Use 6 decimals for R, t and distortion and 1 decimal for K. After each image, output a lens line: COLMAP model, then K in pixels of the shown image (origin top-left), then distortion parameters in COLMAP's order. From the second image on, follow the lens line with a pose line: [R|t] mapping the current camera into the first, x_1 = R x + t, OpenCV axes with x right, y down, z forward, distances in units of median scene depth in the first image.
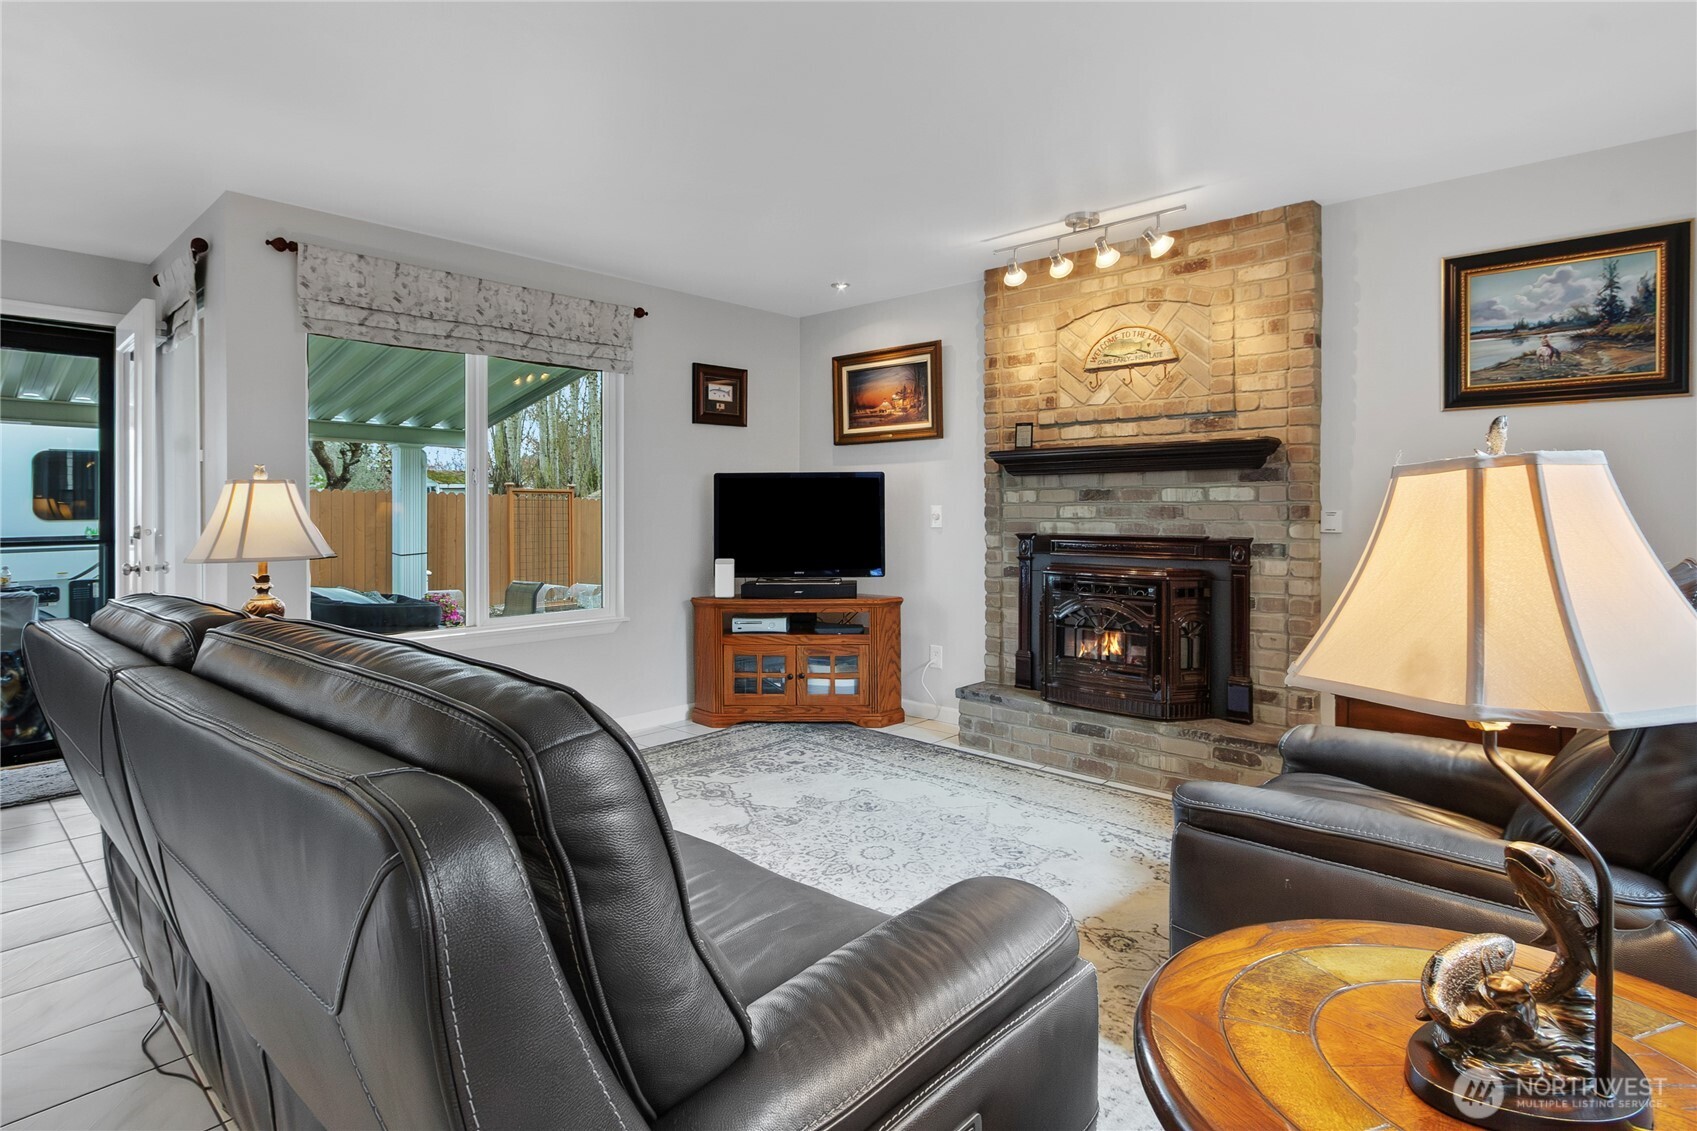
lens RADIAL K [[866.3, 0, 834.6], [0, 866.3, 533.8], [0, 0, 1]] dist [-0.001393, -0.001123]
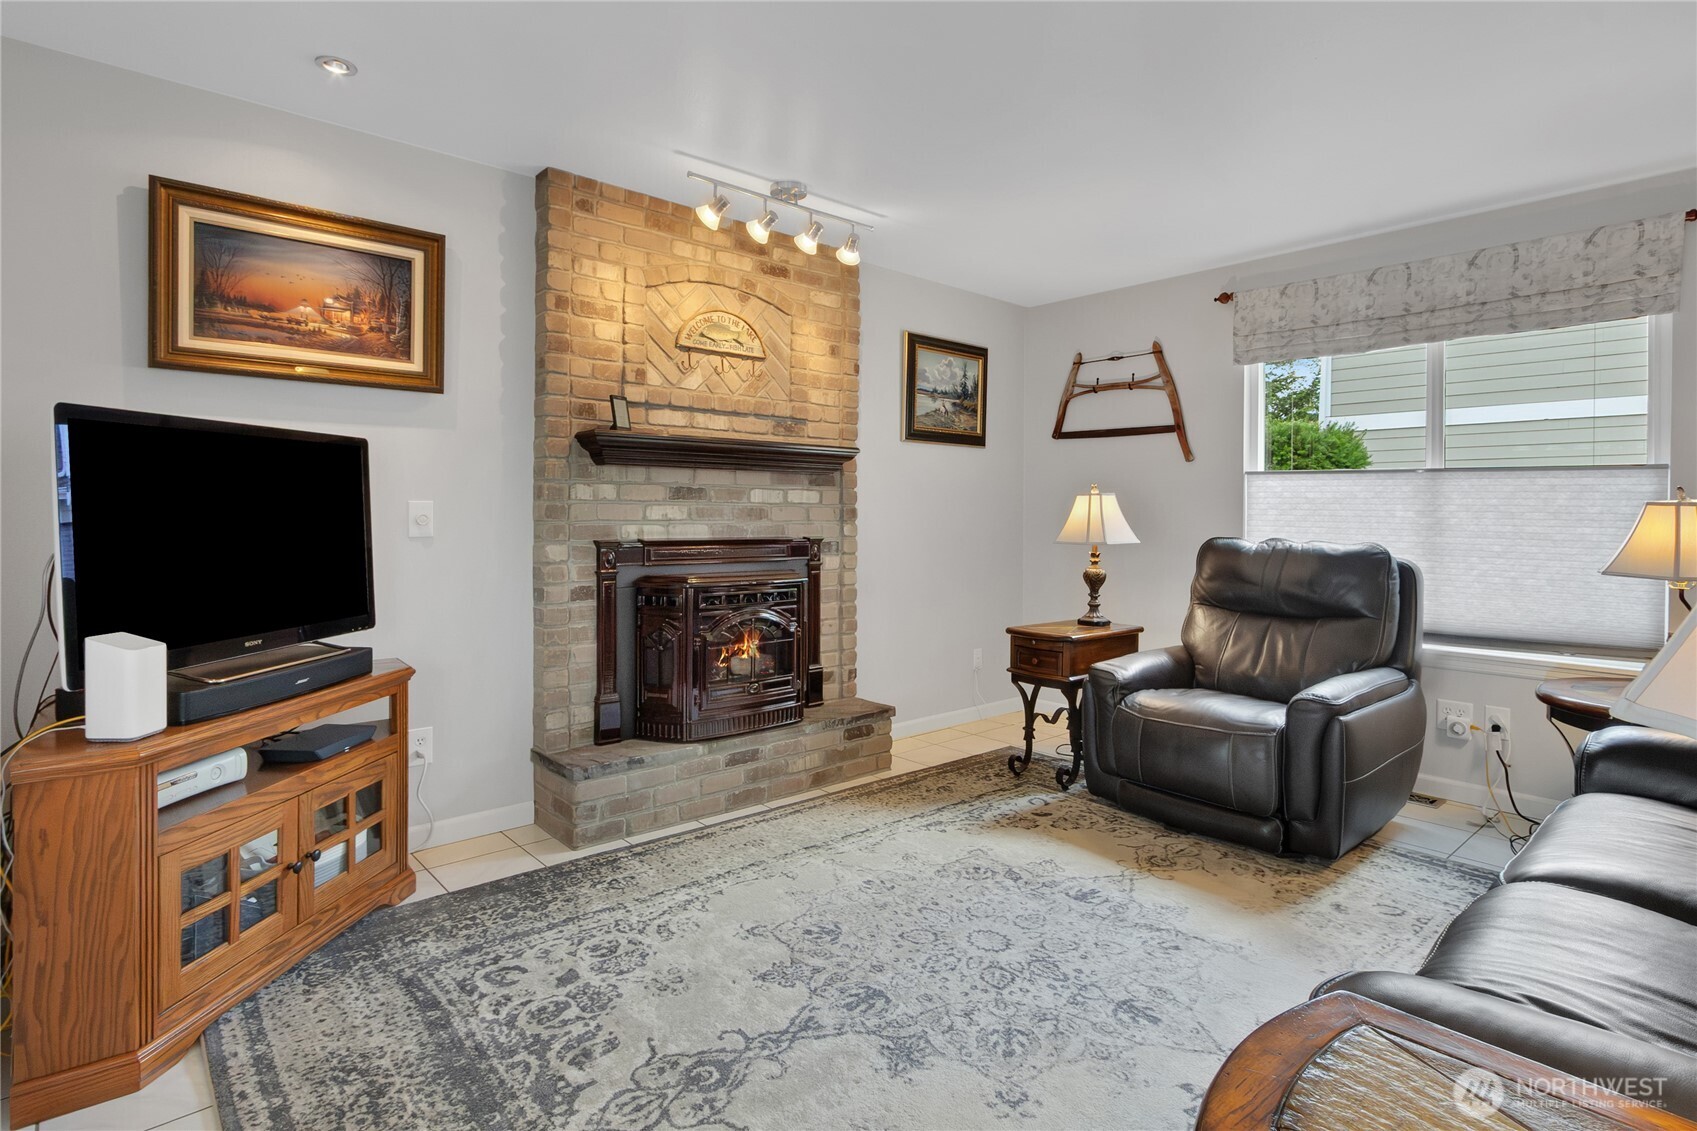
lens RADIAL K [[866.3, 0, 834.6], [0, 866.3, 533.8], [0, 0, 1]] dist [-0.001393, -0.001123]
pose [[0.109706, -0.023870, 0.993677, -0.577217], [0.018948, 0.999580, 0.021920, -0.021605], [-0.993783, 0.016424, 0.110113, 0.802890]]
